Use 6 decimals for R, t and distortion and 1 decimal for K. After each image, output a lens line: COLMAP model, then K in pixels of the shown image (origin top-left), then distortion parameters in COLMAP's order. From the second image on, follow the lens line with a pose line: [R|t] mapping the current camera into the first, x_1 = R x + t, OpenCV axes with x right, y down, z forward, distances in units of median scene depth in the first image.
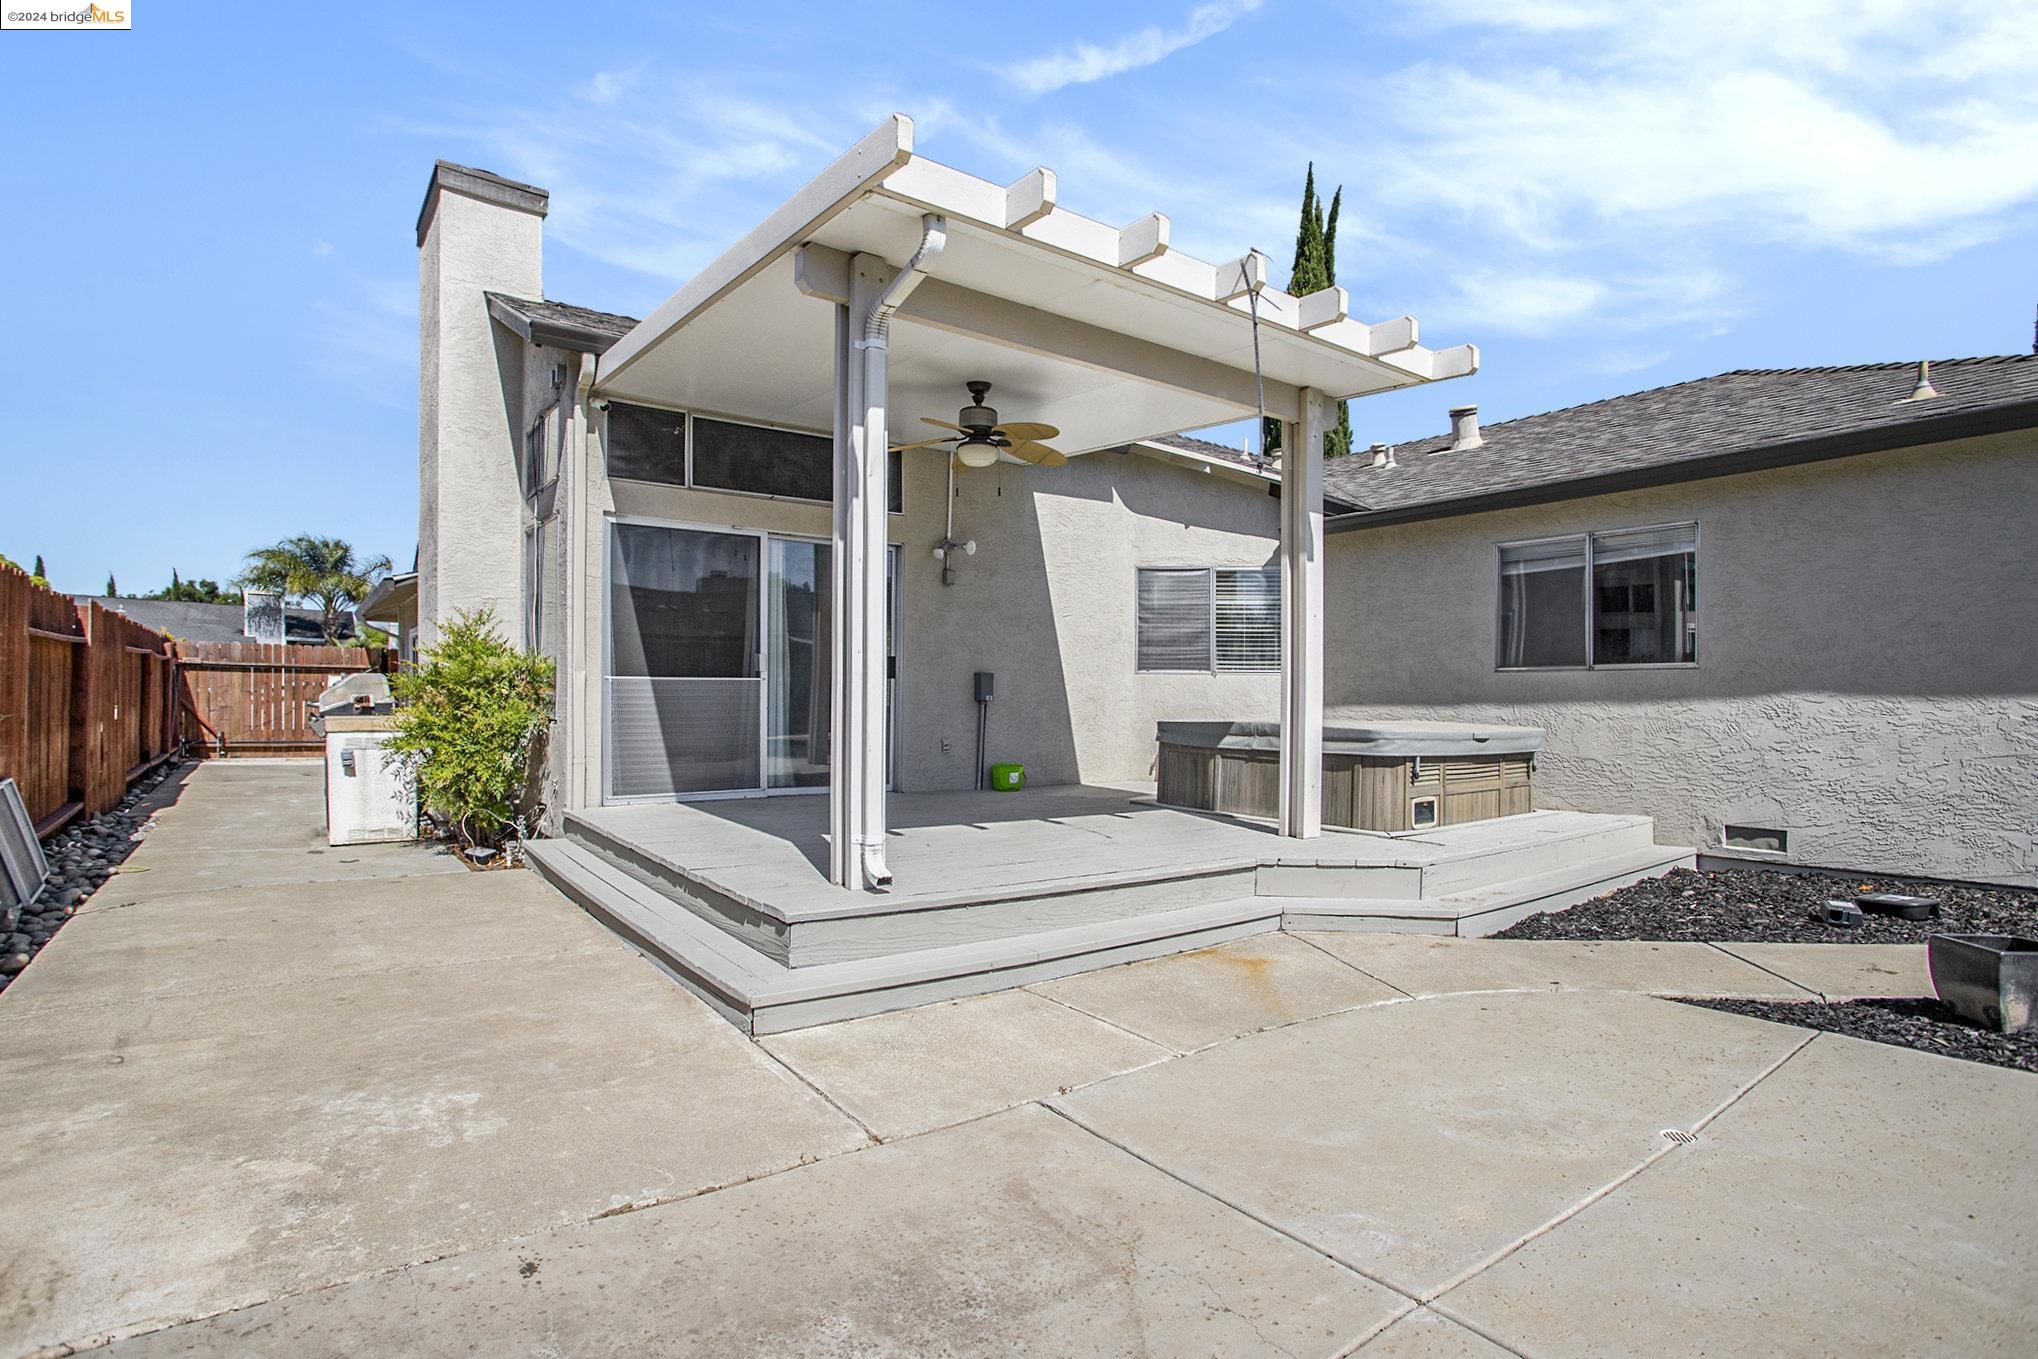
lens RADIAL K [[1011.1, 0, 1001.8], [0, 1011.1, 710.2], [0, 0, 1]] dist [-0.047978, 0.015550]
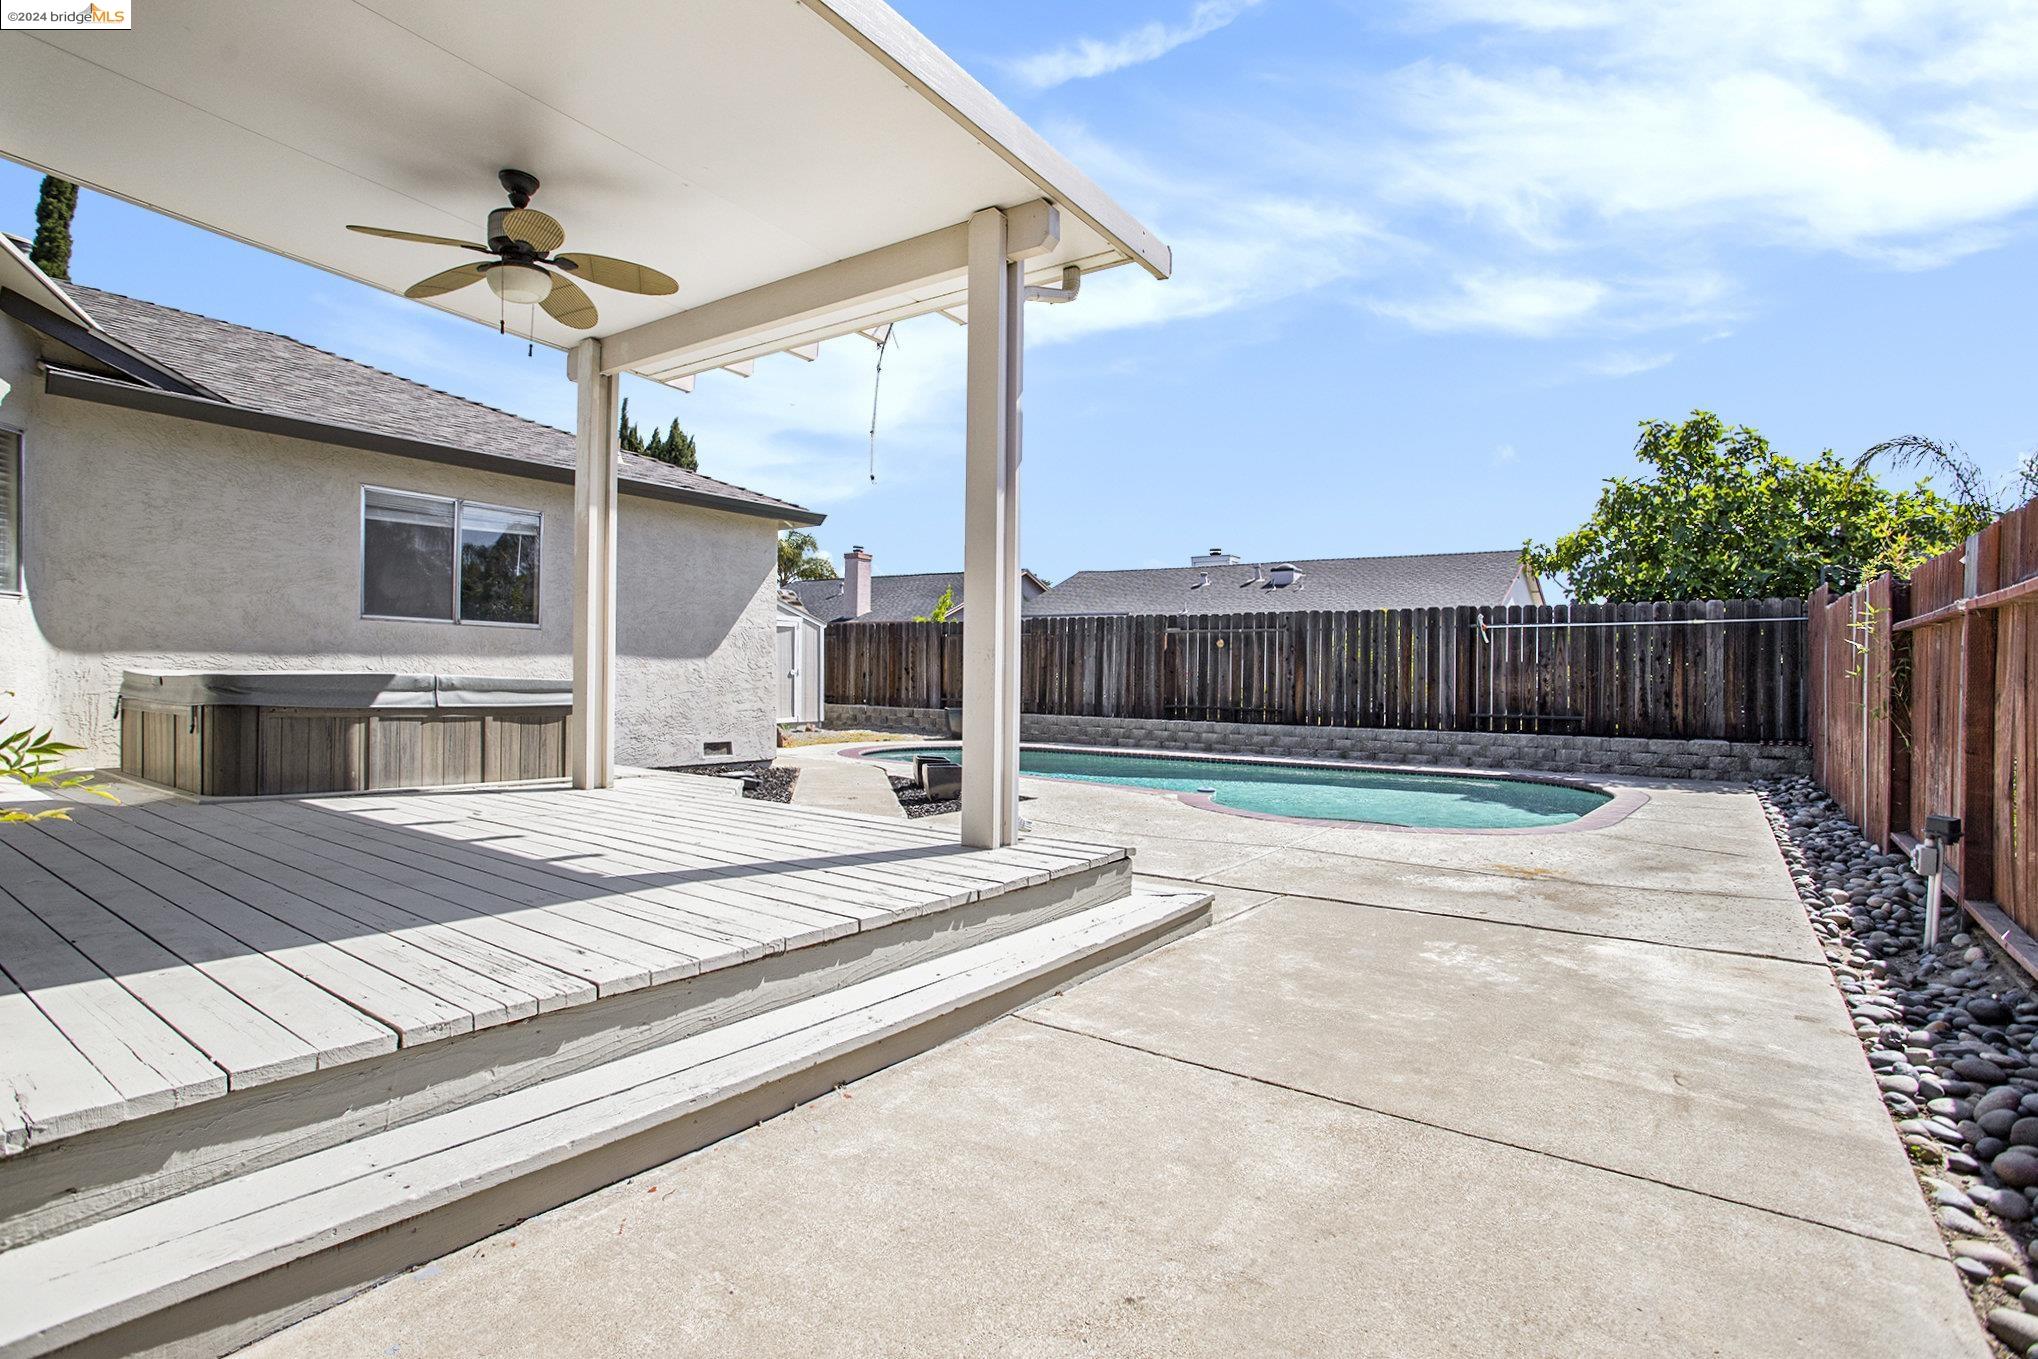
lens RADIAL K [[1011.1, 0, 1015.4], [0, 1011.1, 660.1], [0, 0, 1]] dist [-0.047978, 0.015550]
pose [[-0.328623, 0.004114, 0.944452, -0.679133], [-0.014629, 0.999848, -0.009446, 0.000452], [-0.944348, -0.016921, -0.328513, 0.819190]]
